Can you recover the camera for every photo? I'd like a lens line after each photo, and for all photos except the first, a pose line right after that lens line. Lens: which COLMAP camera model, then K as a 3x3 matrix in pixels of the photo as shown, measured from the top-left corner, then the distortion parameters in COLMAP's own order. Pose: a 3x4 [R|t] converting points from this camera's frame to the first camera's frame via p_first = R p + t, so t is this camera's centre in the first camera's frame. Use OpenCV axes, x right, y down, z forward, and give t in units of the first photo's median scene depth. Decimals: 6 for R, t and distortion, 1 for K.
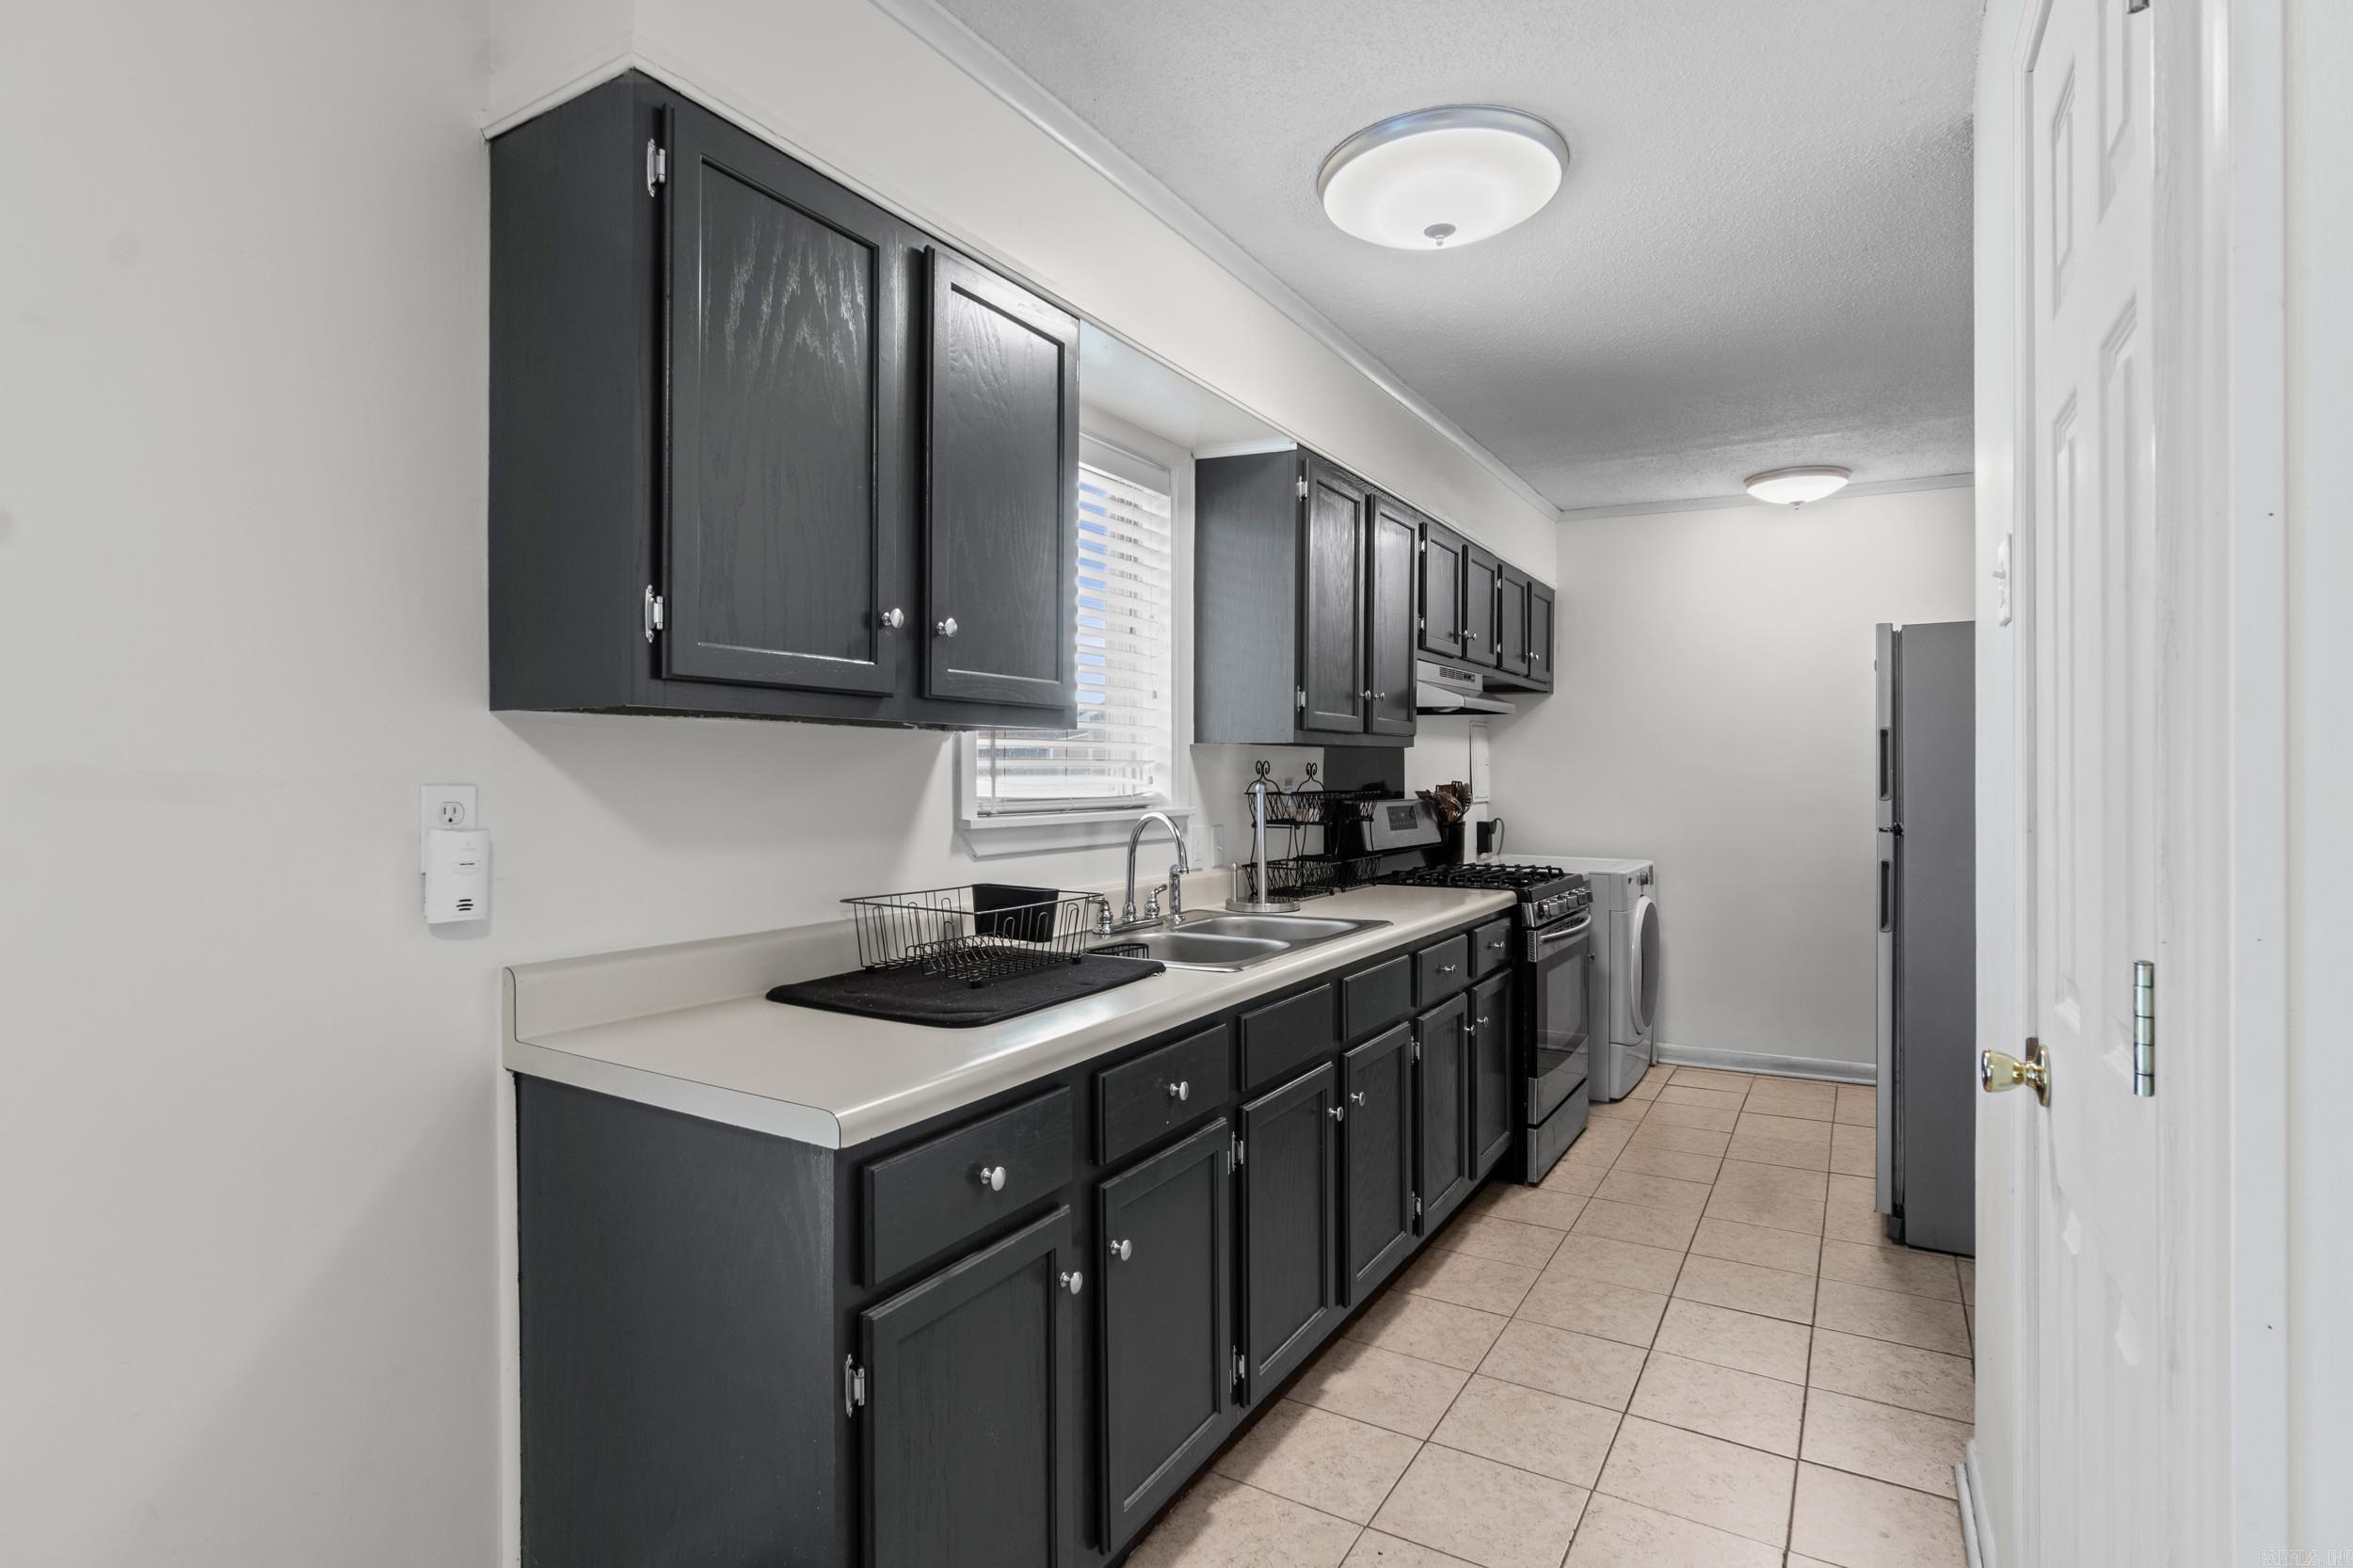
lens RADIAL K [[1187.3, 0, 1172.4], [0, 1187.3, 771.1], [0, 0, 1]] dist [-0.005698, -0.000542]
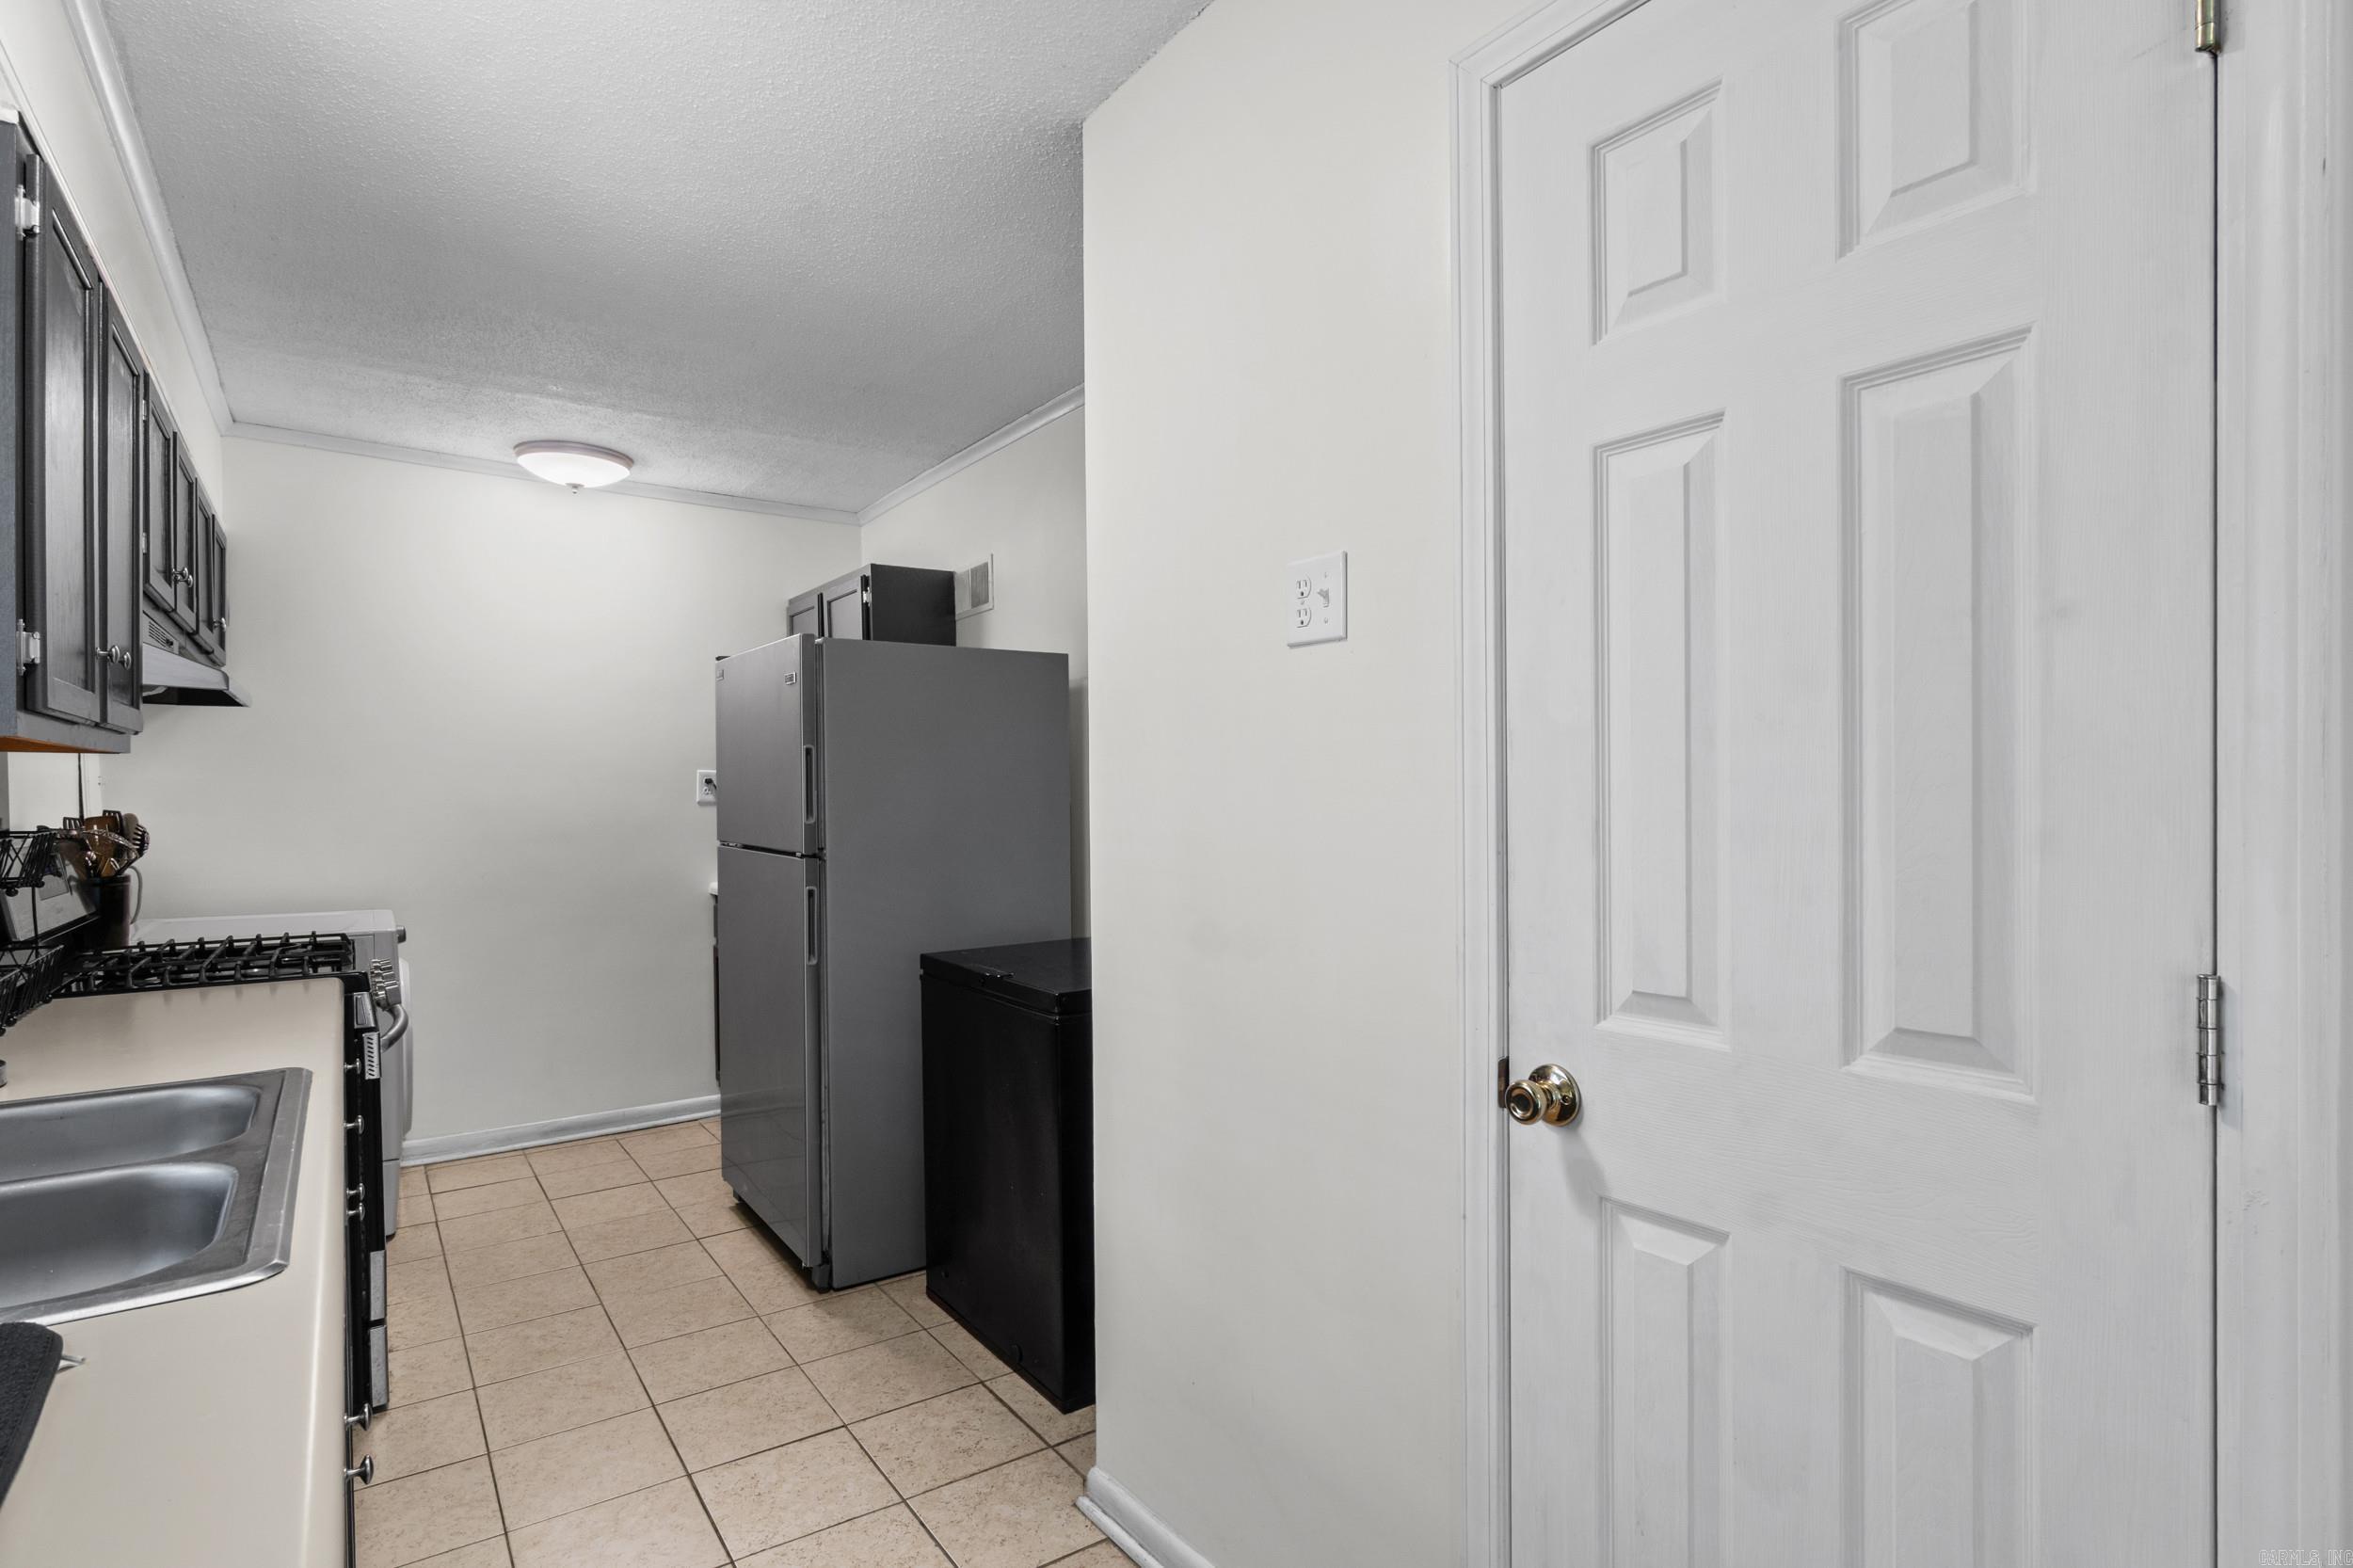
lens RADIAL K [[1187.3, 0, 1178.5], [0, 1187.3, 804.8], [0, 0, 1]] dist [-0.005698, -0.000542]
pose [[0.419041, -0.012778, 0.907878, -0.093158], [0.002915, 0.999915, 0.012728, -0.001046], [-0.907963, -0.002687, 0.419042, 0.258253]]
